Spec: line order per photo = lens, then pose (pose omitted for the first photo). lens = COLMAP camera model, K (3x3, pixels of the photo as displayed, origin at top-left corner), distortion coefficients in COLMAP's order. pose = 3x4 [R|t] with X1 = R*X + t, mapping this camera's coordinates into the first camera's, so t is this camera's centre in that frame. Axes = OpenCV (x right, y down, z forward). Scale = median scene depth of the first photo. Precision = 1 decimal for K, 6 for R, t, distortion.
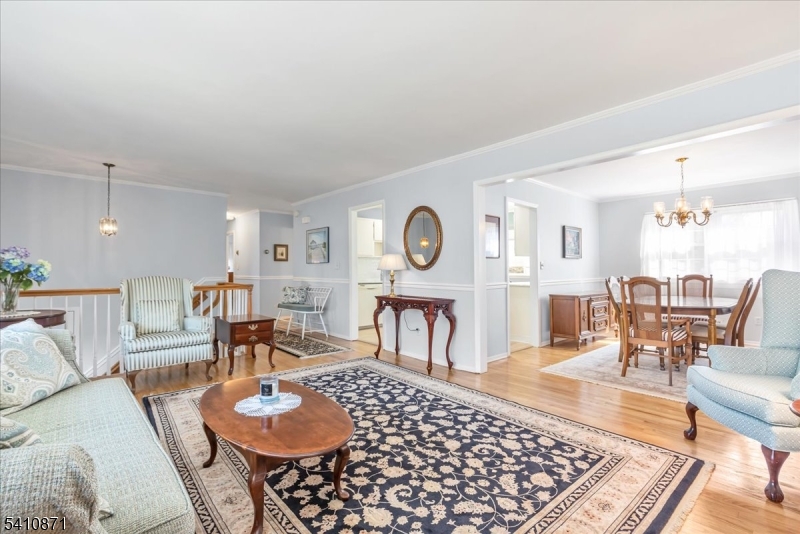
lens RADIAL K [[366.2, 0, 400.0], [0, 366.2, 267.0], [0, 0, 1]] dist [-0.000202, -0.000143]
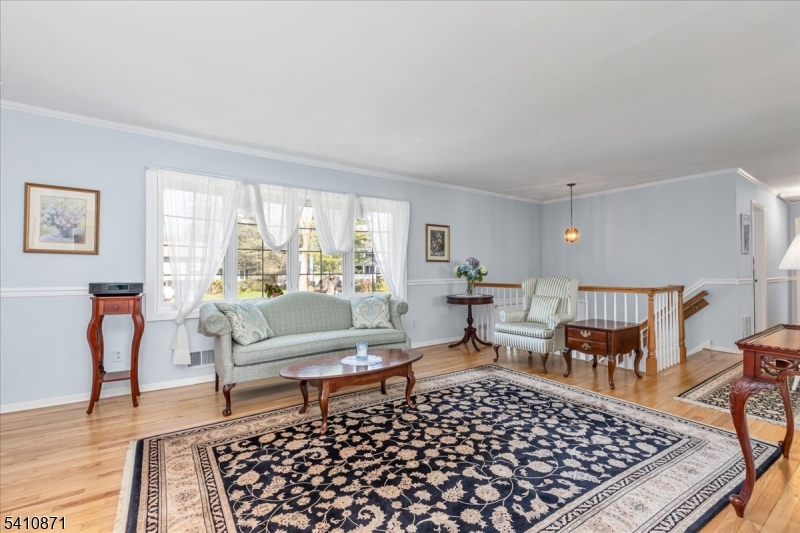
lens RADIAL K [[366.9, 0, 409.4], [0, 366.9, 267.1], [0, 0, 1]] dist [0.000522, 0.000063]
pose [[-0.109936, -0.007538, -0.993910, 0.872113], [0.009607, 0.999916, -0.008646, 0.005223], [0.993892, -0.010499, -0.109855, 1.062418]]
